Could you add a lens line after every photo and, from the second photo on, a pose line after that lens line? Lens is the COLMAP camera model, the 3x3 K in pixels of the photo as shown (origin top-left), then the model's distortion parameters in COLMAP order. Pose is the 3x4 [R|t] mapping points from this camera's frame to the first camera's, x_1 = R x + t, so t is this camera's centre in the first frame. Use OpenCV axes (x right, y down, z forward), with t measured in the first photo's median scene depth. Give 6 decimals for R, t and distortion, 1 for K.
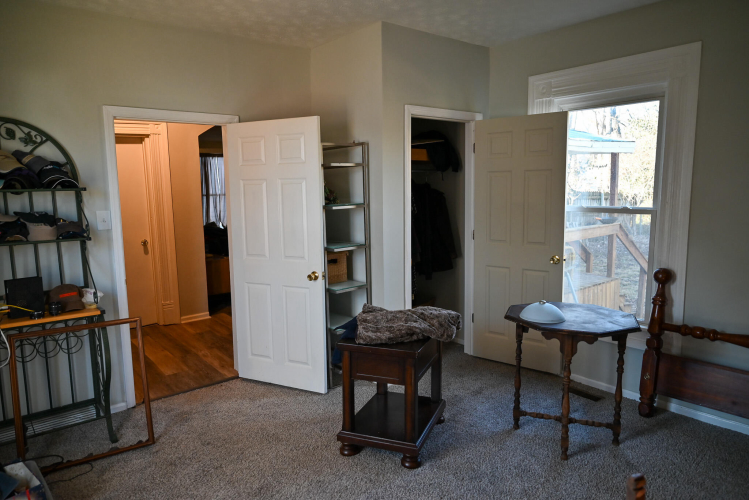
lens RADIAL K [[508.1, 0, 374.4], [0, 508.1, 253.6], [0, 0, 1]] dist [-0.002288, -0.000743]
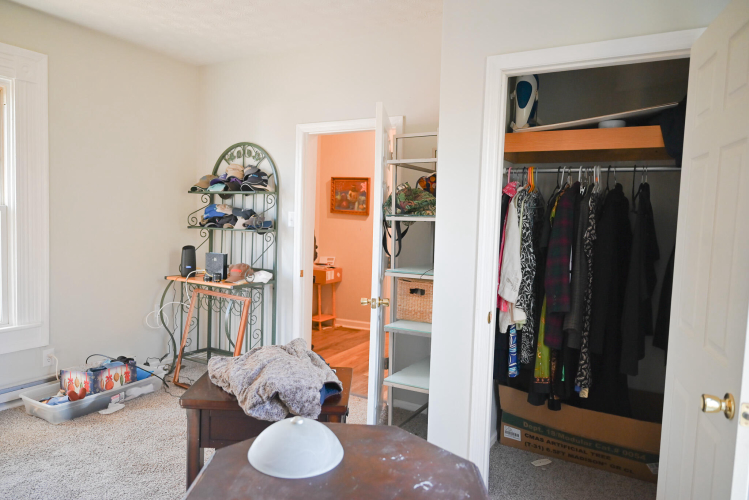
lens RADIAL K [[508.1, 0, 374.4], [0, 508.1, 253.6], [0, 0, 1]] dist [-0.002288, -0.000743]
pose [[0.352105, 0.109272, -0.929560, 0.729743], [-0.140105, 0.988125, 0.063087, -0.096565], [0.925415, 0.108022, 0.363233, 0.819318]]
